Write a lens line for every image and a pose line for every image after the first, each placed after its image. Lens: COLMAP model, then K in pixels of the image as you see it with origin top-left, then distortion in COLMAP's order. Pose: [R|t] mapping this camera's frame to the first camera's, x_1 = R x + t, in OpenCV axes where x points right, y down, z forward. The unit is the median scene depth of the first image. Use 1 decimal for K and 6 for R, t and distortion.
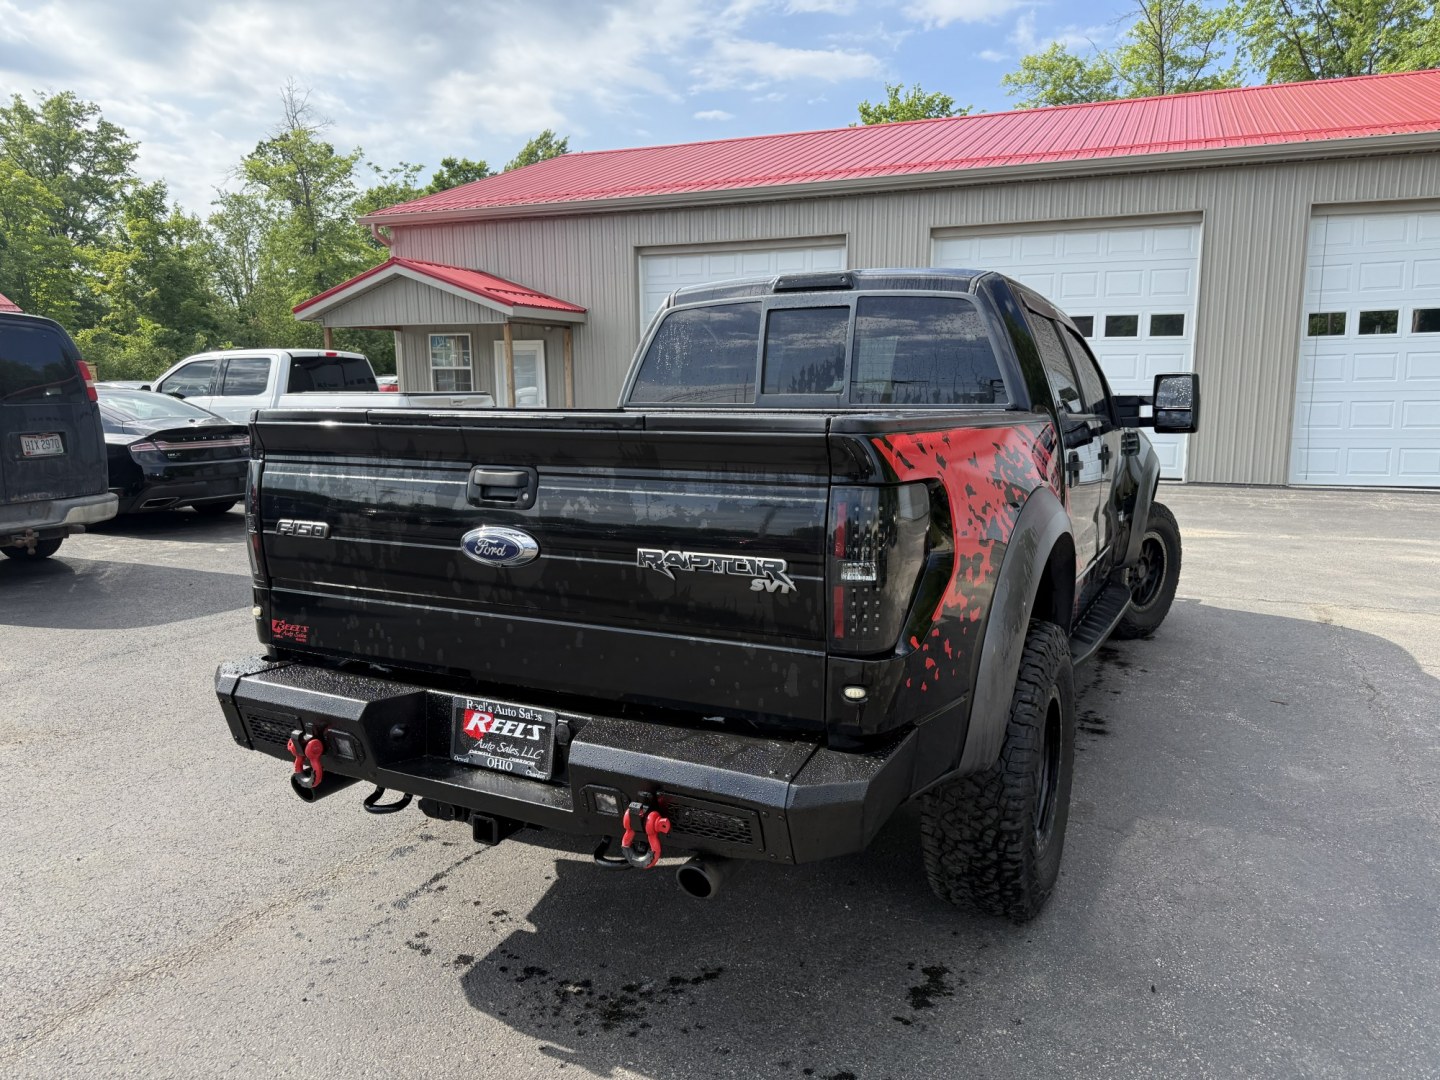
lens RADIAL K [[1012.7, 0, 726.9], [0, 1012.7, 529.1], [0, 0, 1]] dist [0.034931, -0.041663]
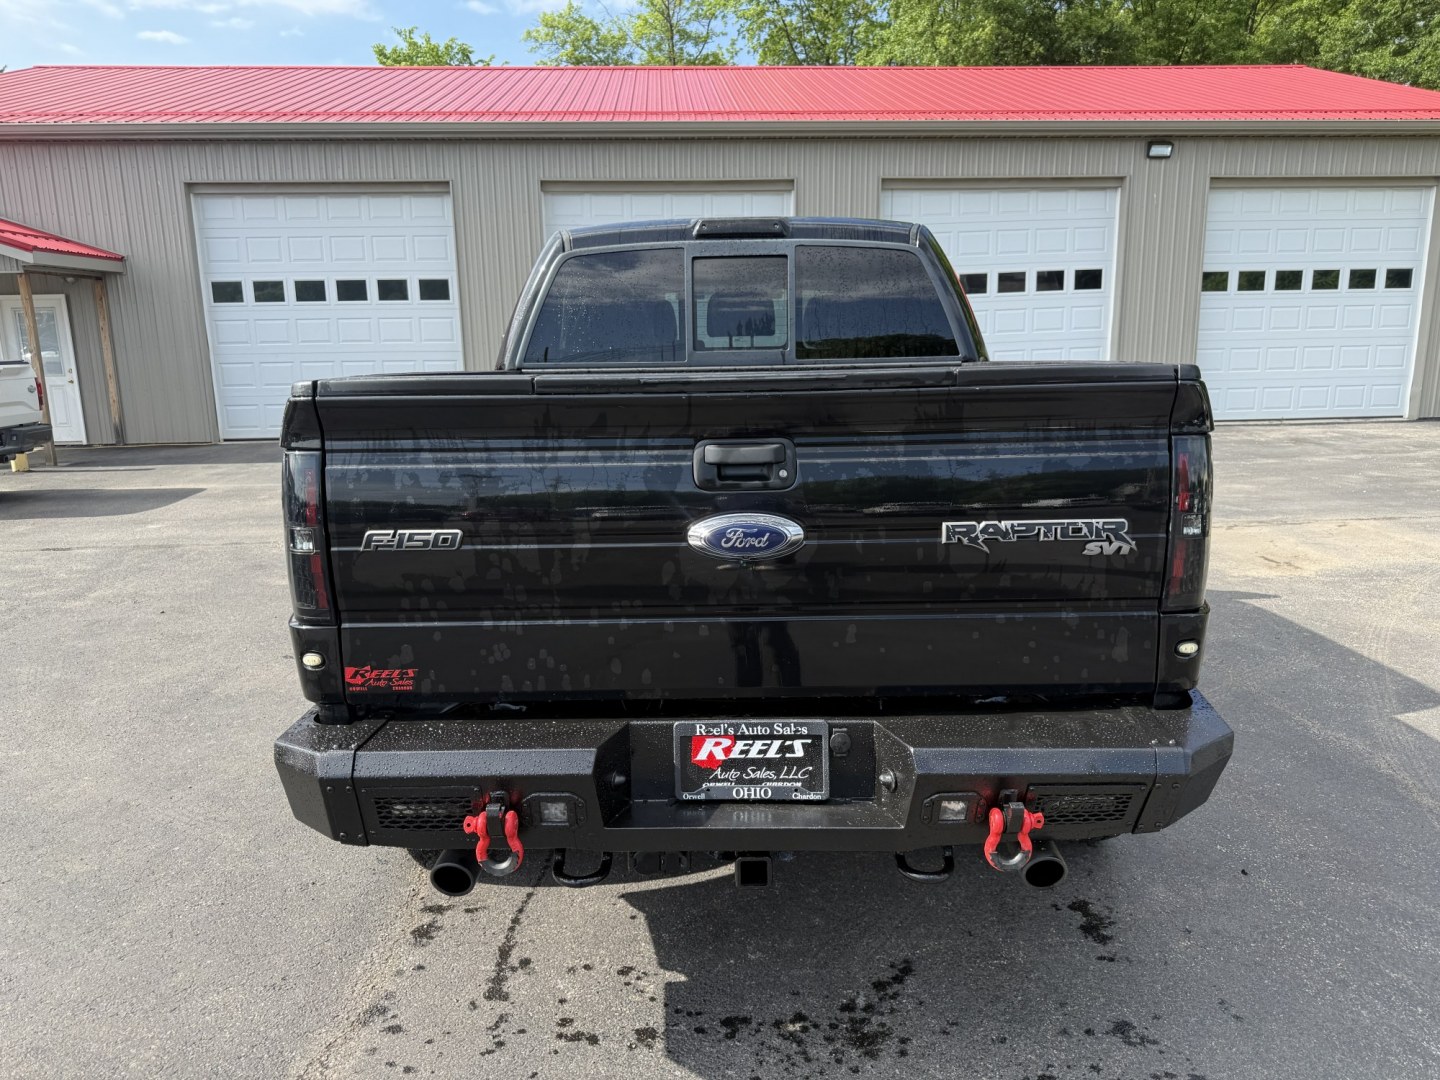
lens RADIAL K [[1012.7, 0, 717.9], [0, 1012.7, 532.7], [0, 0, 1]] dist [0.034931, -0.041663]
pose [[0.899334, -0.094218, 0.426991, -0.463299], [0.075988, 0.995327, 0.059578, -0.028375], [-0.430609, -0.021135, 0.902291, 0.203000]]
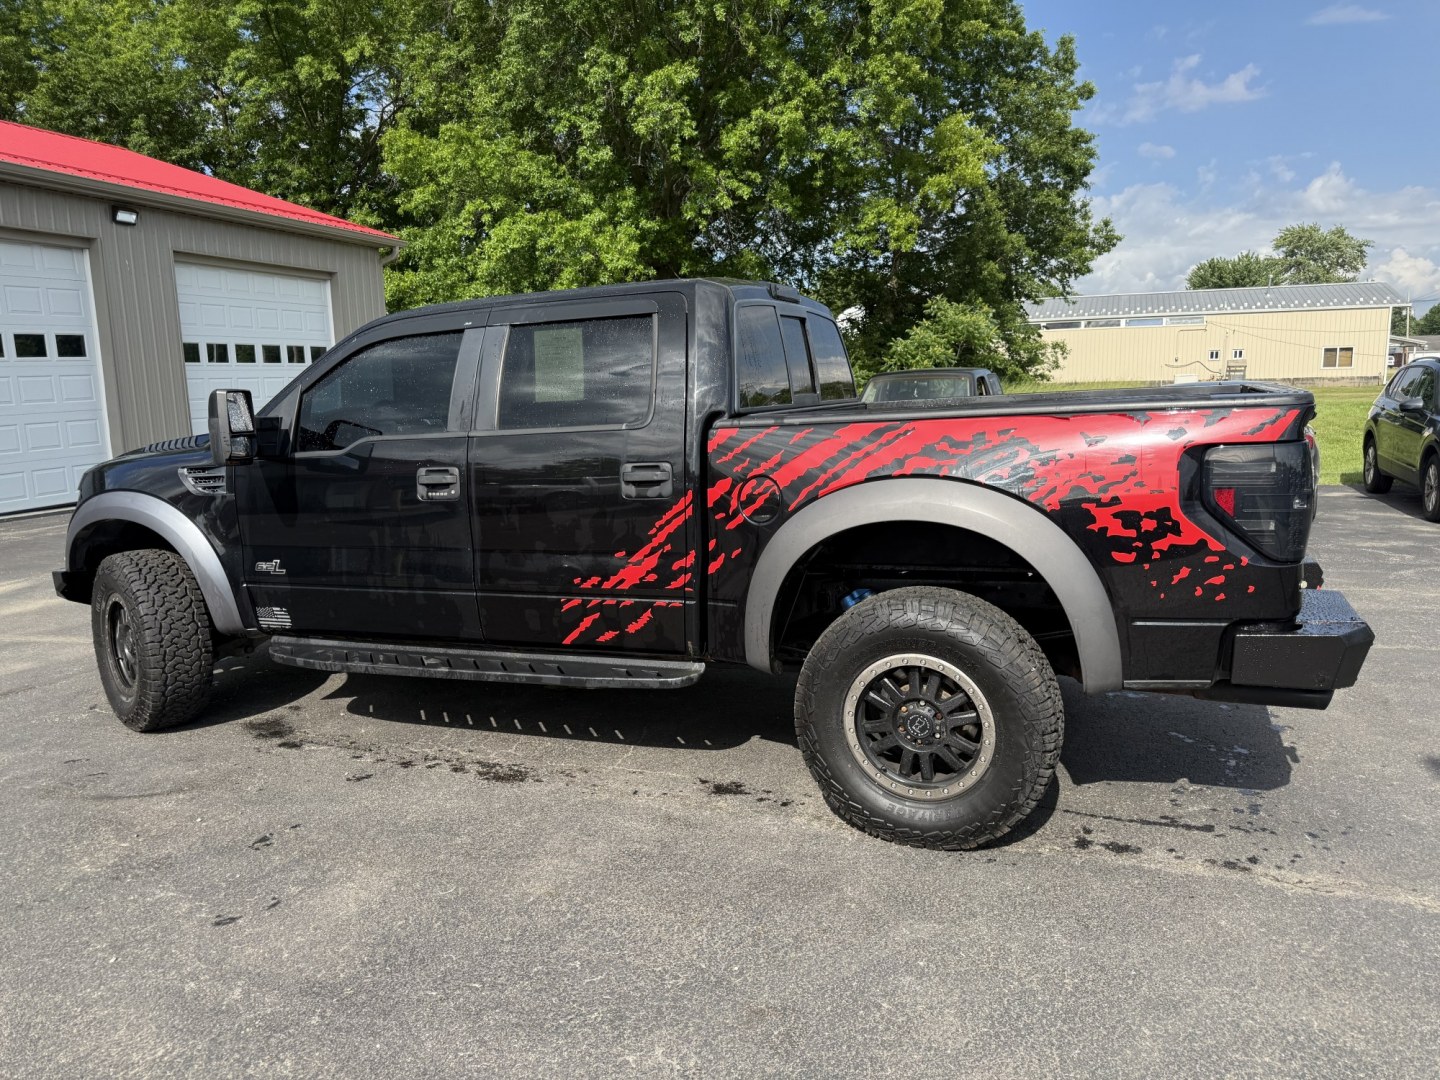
lens RADIAL K [[1012.7, 0, 701.7], [0, 1012.7, 550.8], [0, 0, 1]] dist [0.034931, -0.041663]
pose [[-0.047339, -0.159508, 0.986061, -1.351248], [0.172657, 0.971002, 0.165361, -0.219394], [-0.983844, 0.178078, -0.018426, 1.498123]]
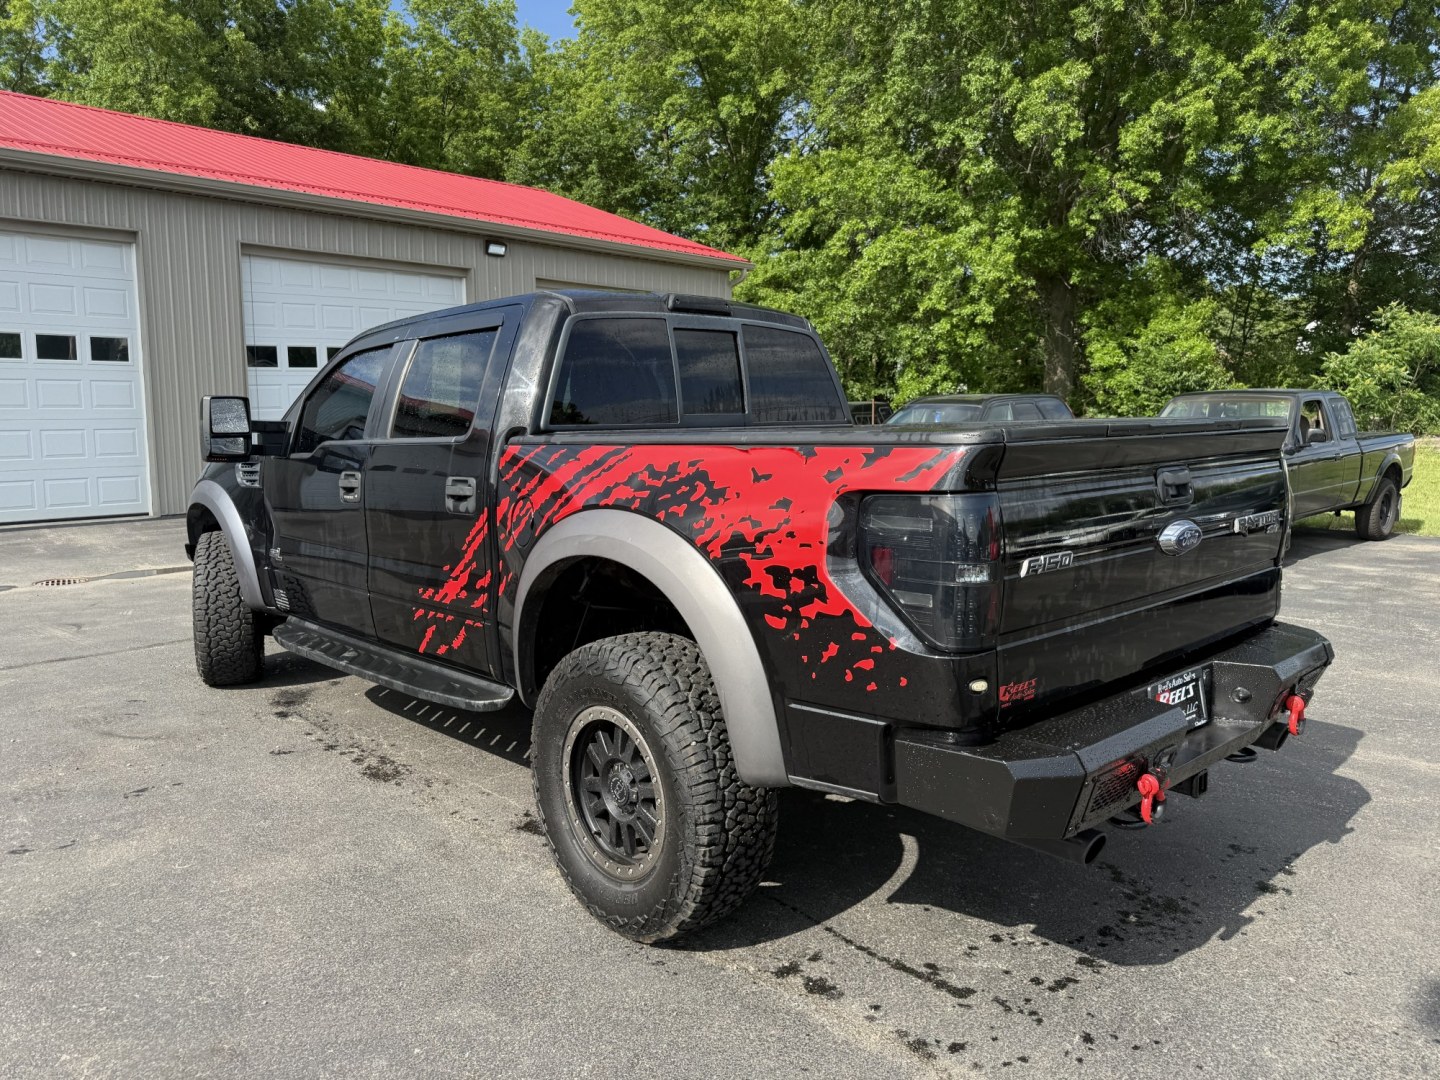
lens RADIAL K [[1012.7, 0, 700.2], [0, 1012.7, 529.7], [0, 0, 1]] dist [0.034931, -0.041663]
pose [[0.367071, -0.113083, 0.923294, -1.144987], [0.139926, 0.988001, 0.065378, -0.110906], [-0.919609, 0.105195, 0.378489, 0.818362]]
